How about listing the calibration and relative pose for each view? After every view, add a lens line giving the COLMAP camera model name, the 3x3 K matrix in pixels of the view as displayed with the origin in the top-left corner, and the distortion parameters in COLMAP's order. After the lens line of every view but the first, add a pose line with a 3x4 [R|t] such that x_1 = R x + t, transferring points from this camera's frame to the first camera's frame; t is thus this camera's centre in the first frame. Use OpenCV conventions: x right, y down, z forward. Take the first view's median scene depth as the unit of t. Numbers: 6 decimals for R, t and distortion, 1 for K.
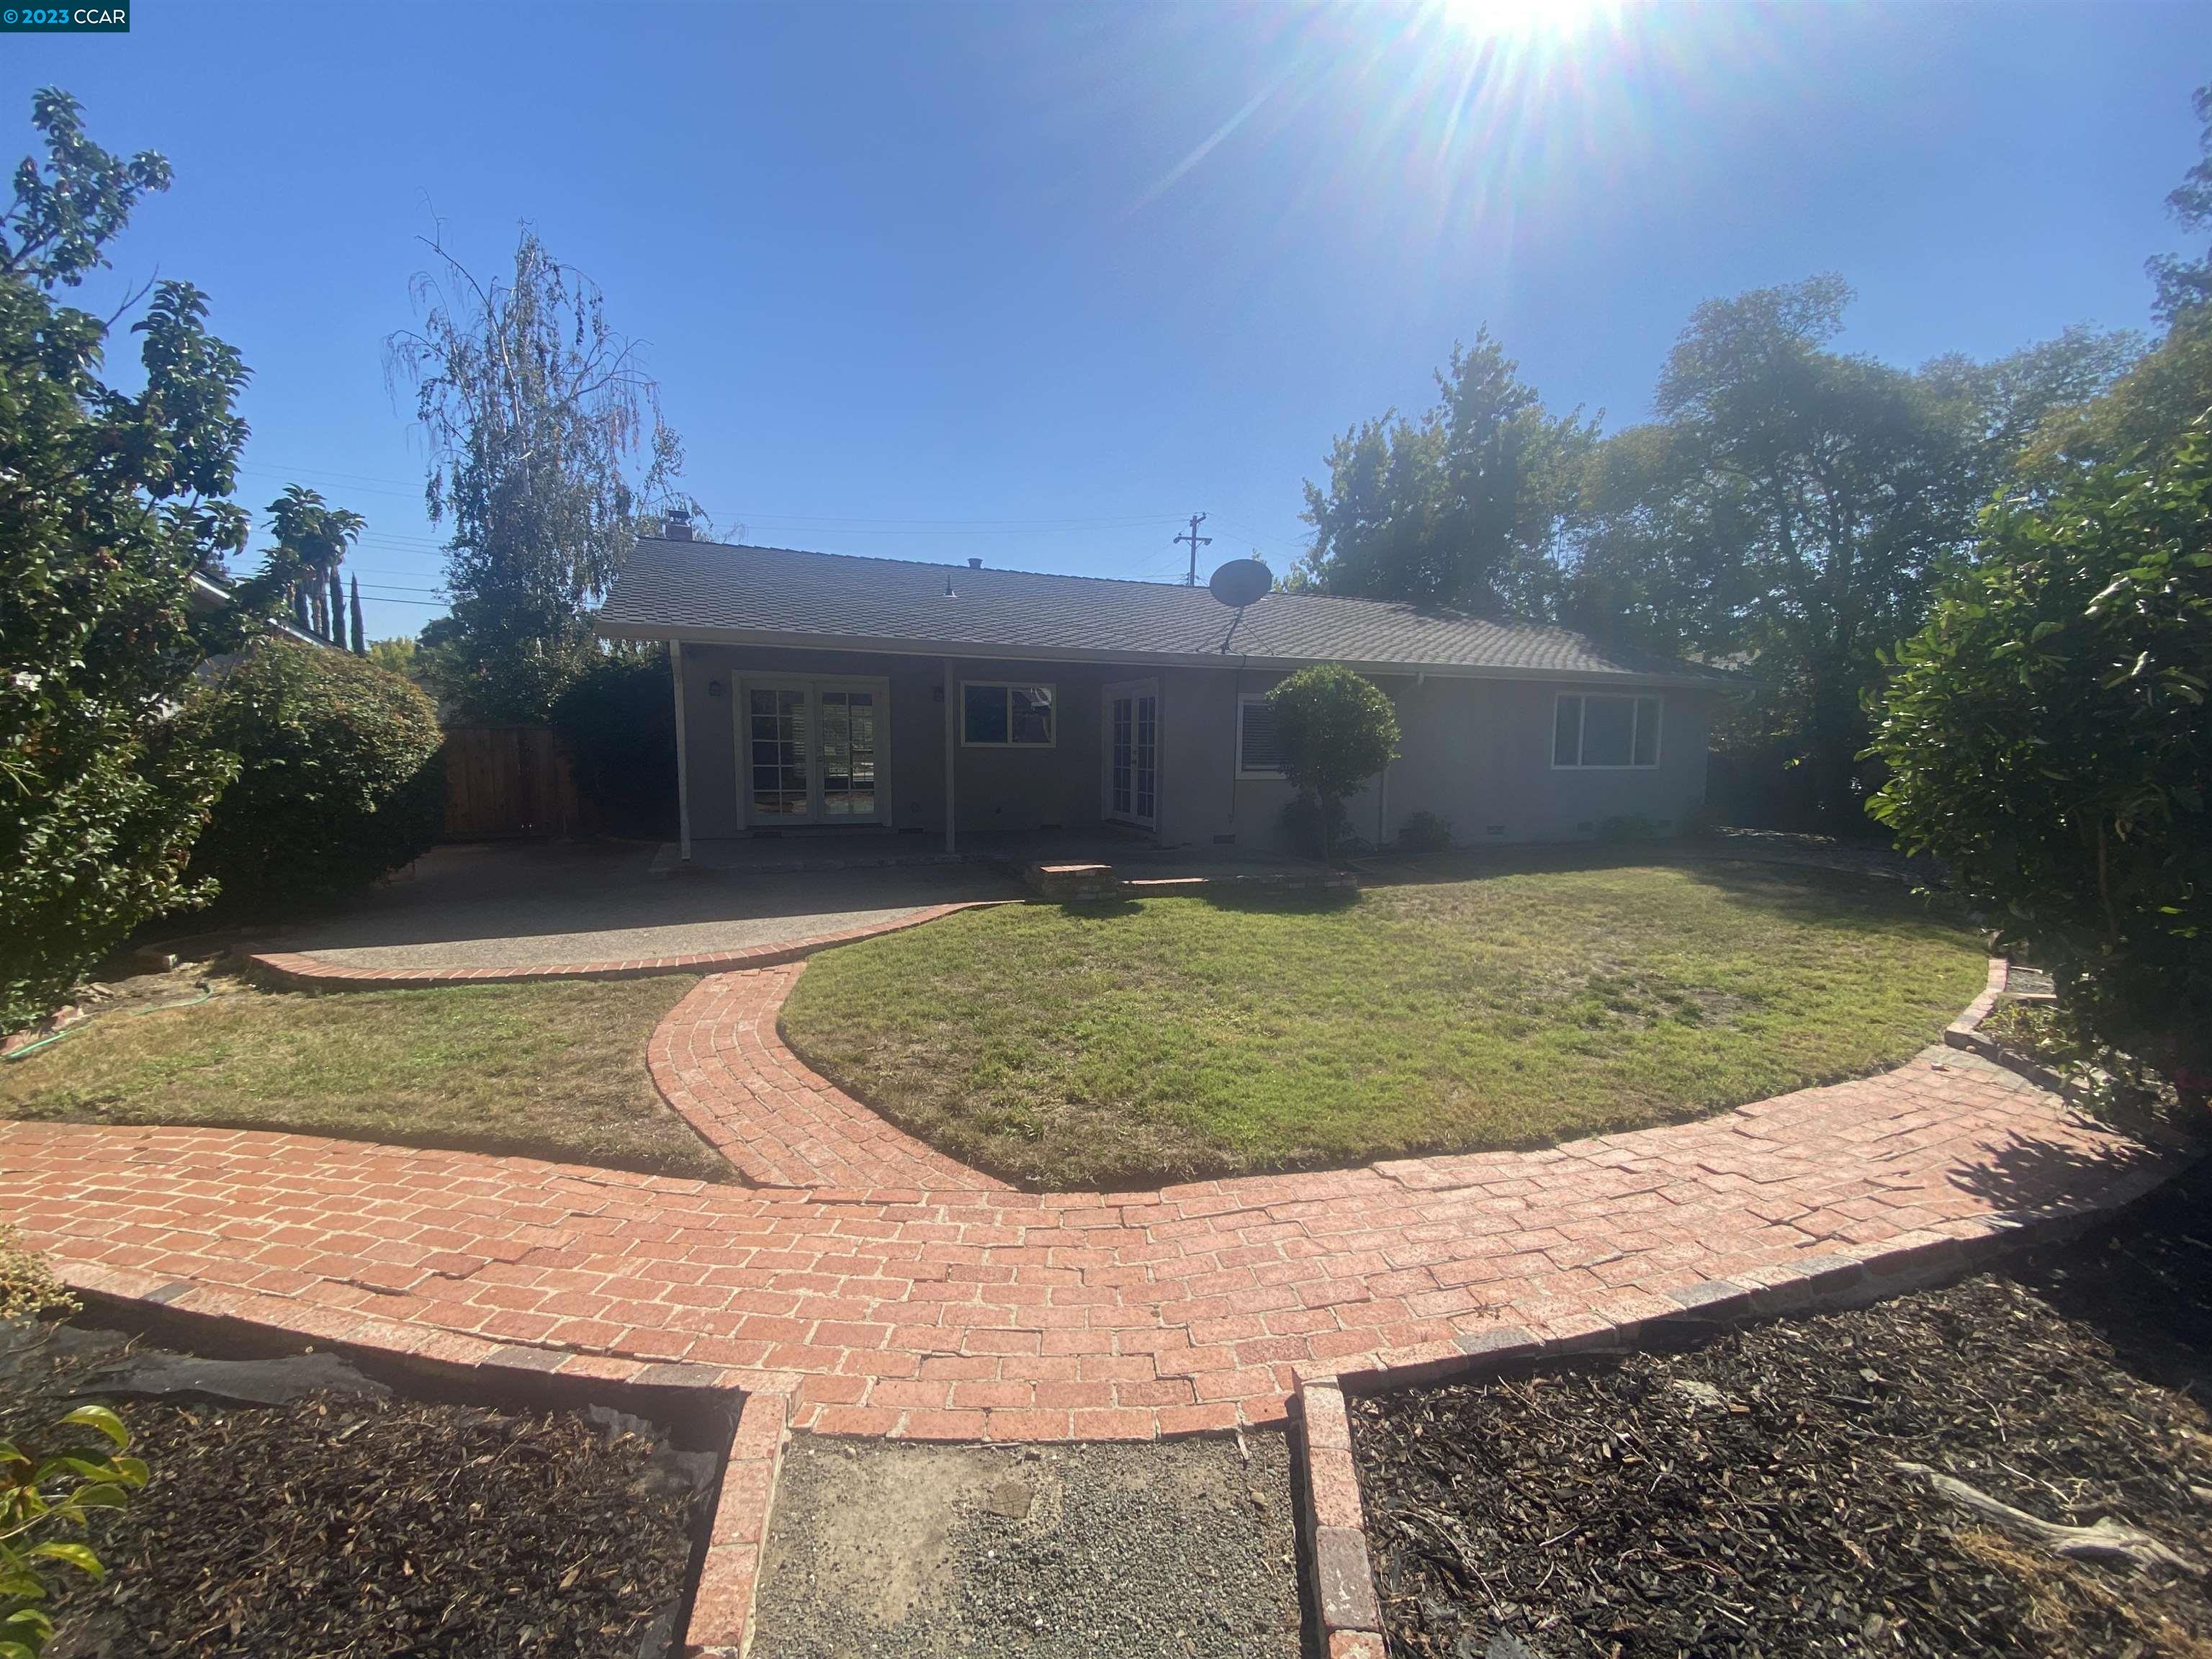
lens RADIAL K [[897.8, 0, 1106.0], [0, 897.8, 829.5], [0, 0, 1]] dist [-0.006871, -0.000150]
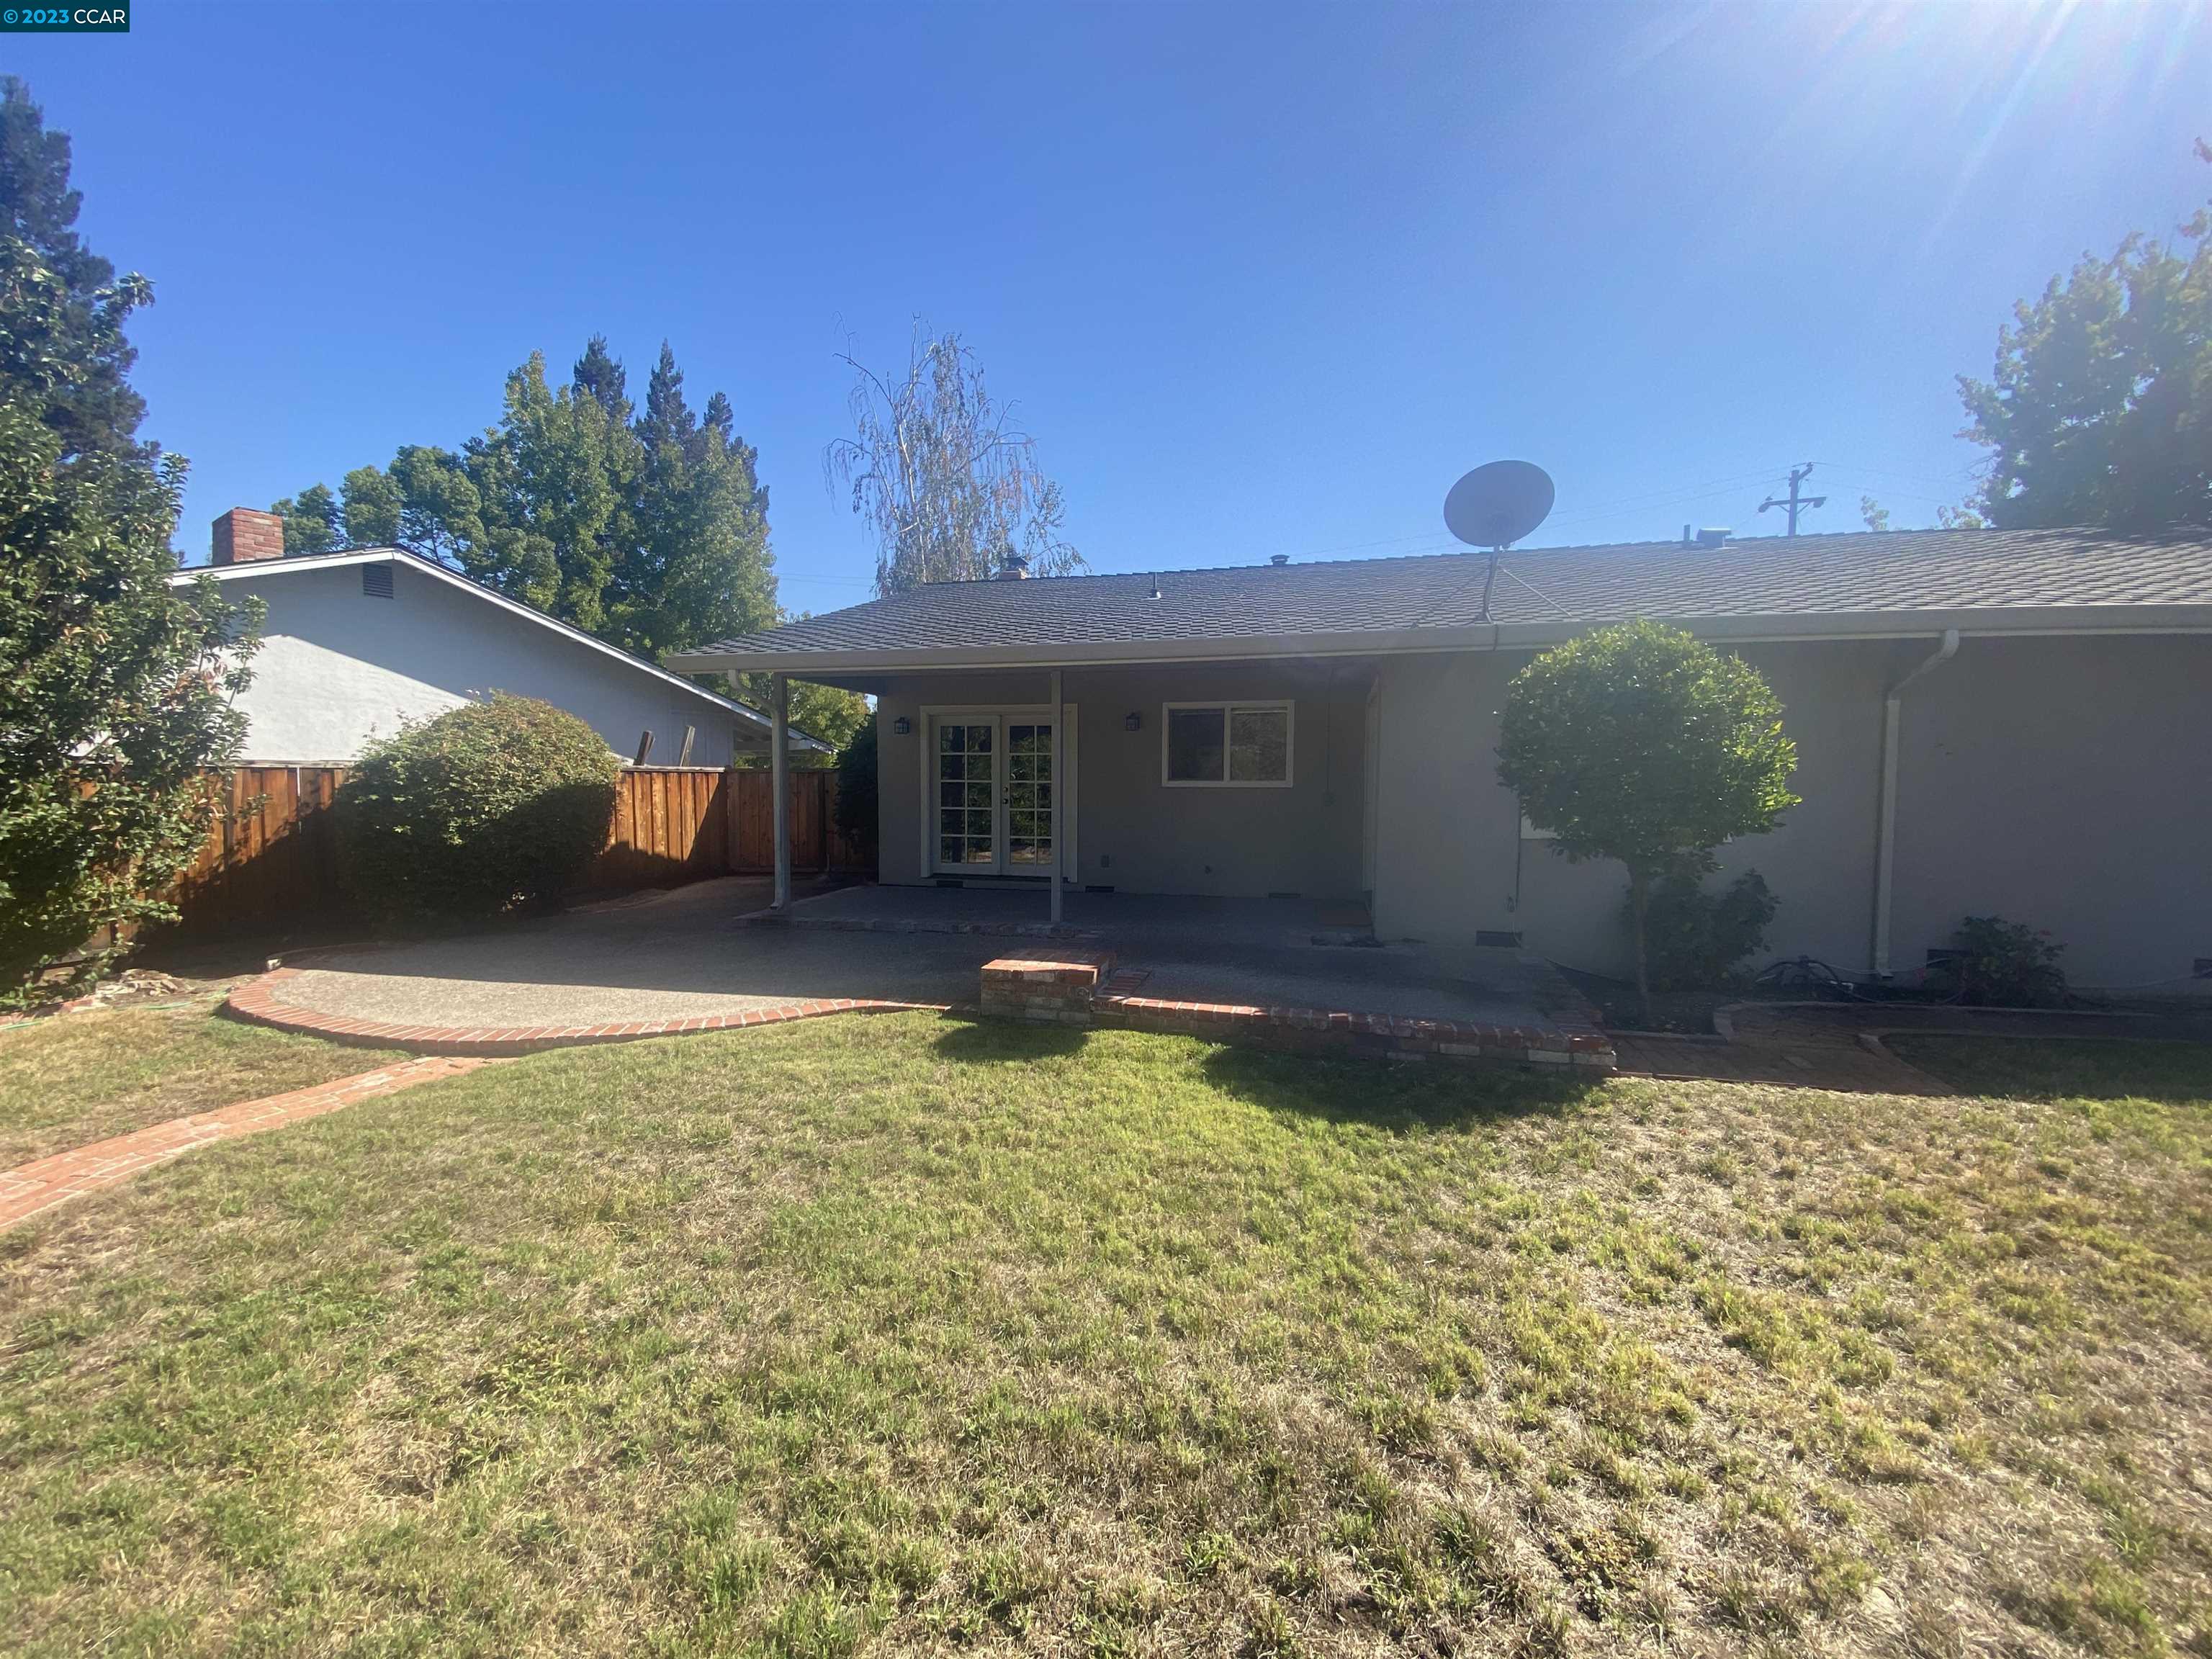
lens RADIAL K [[897.8, 0, 1106.0], [0, 897.8, 829.5], [0, 0, 1]] dist [-0.006871, -0.000150]
pose [[0.801448, 0.023090, -0.597619, 0.285259], [-0.054340, 0.997933, -0.034318, -0.026892], [0.595591, 0.059979, 0.801046, 0.369860]]
